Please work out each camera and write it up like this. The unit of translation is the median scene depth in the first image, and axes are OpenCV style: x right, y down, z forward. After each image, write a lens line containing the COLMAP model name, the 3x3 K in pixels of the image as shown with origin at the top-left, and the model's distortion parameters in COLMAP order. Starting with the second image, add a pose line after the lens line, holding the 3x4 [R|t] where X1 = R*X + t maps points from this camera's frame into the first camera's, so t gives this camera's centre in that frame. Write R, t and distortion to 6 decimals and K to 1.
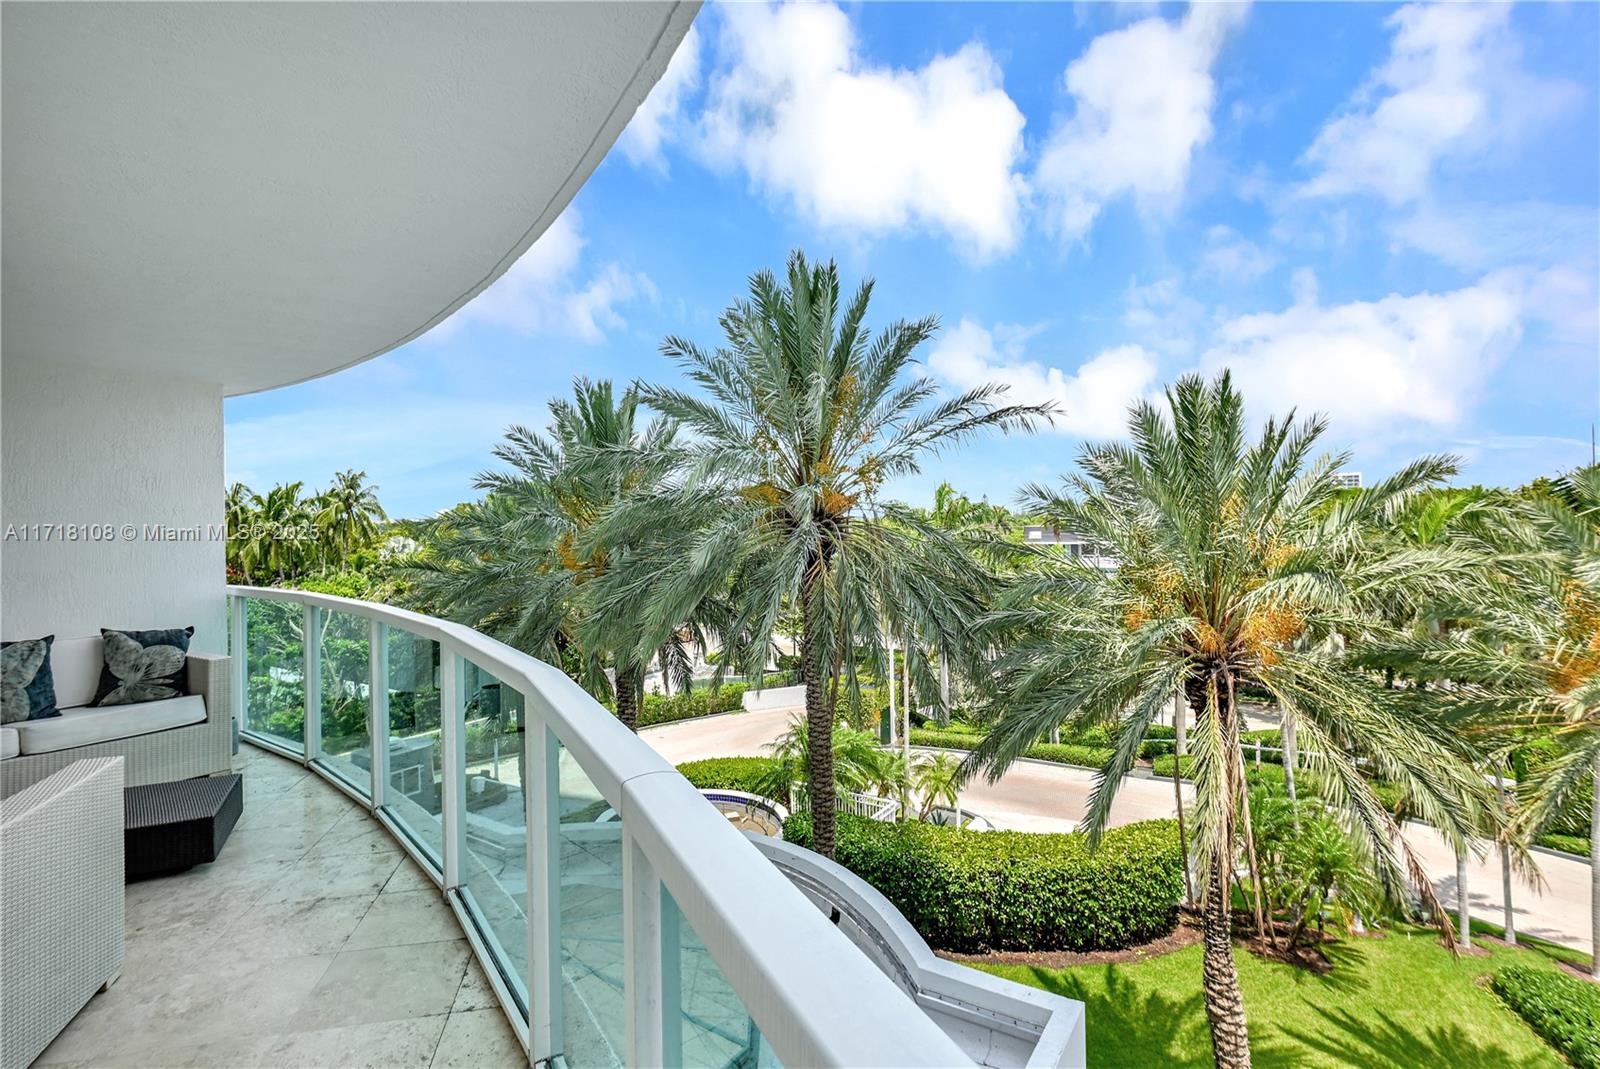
lens RADIAL K [[807.7, 0, 806.5], [0, 807.7, 546.4], [0, 0, 1]] dist [-0.000436, 0.000081]
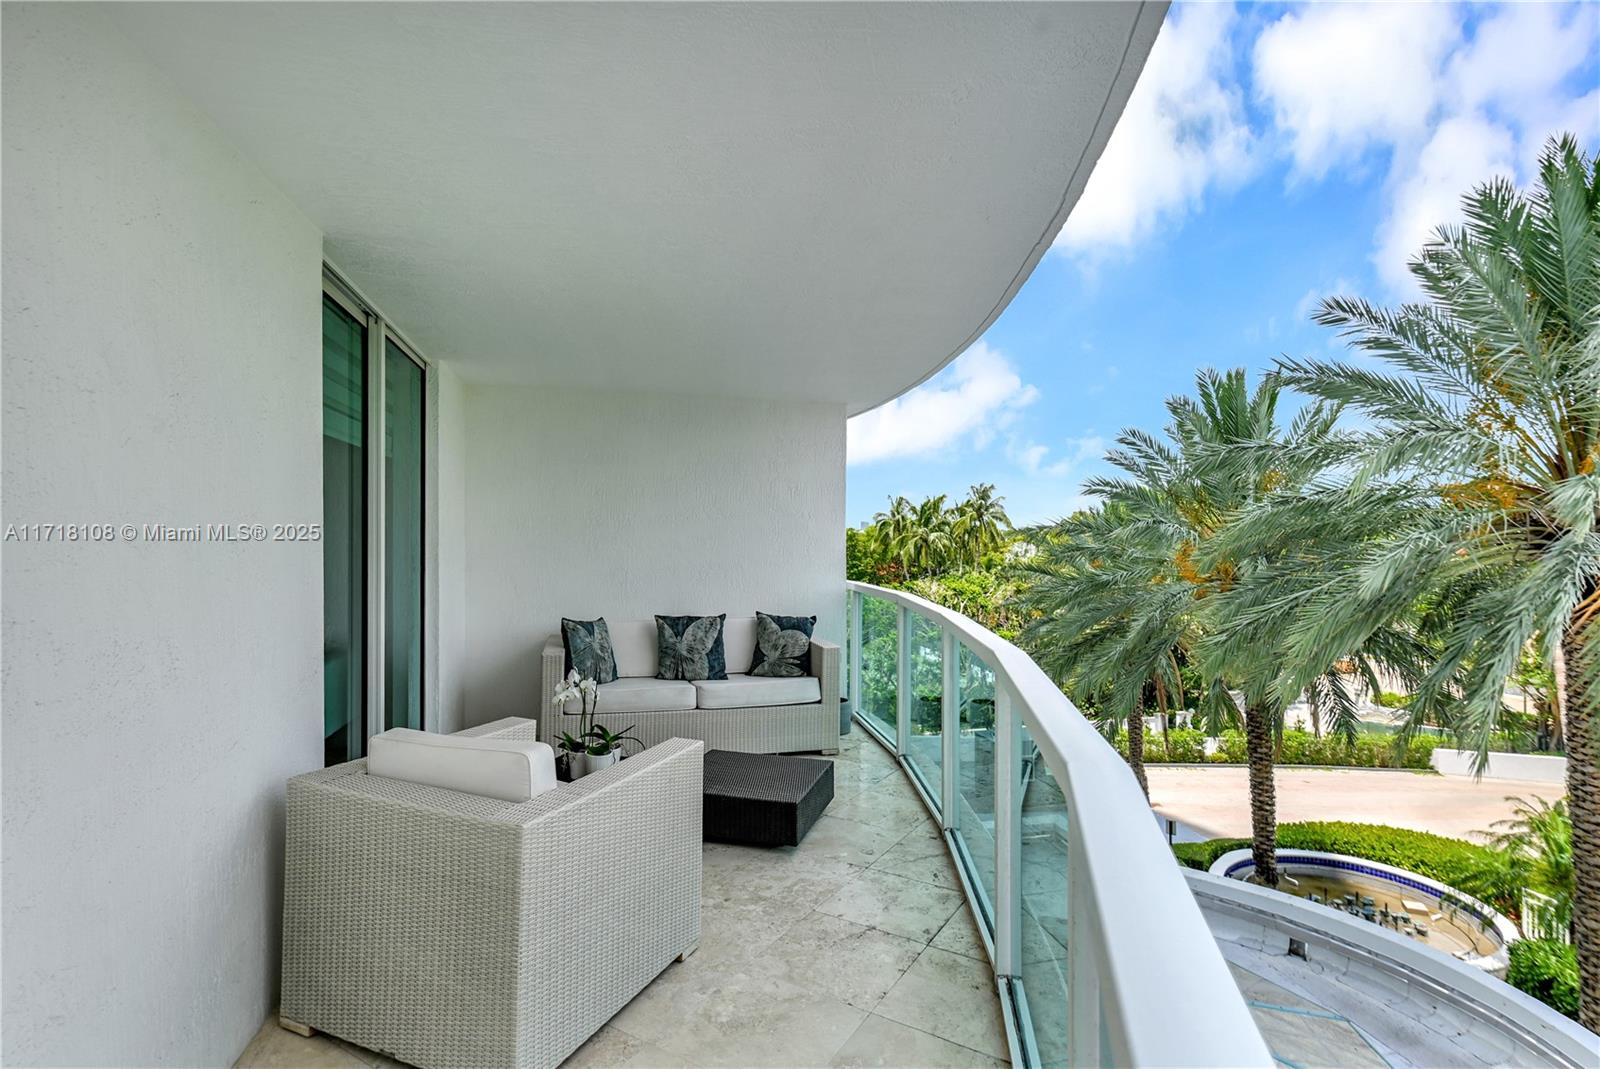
lens RADIAL K [[697.5, 0, 797.2], [0, 697.5, 526.5], [0, 0, 1]] dist [0.001808, 0.000380]
pose [[0.691723, 0.003281, -0.722156, -0.030467], [-0.030065, 0.999254, -0.024258, -0.001235], [0.721537, 0.038491, 0.691305, 0.136075]]
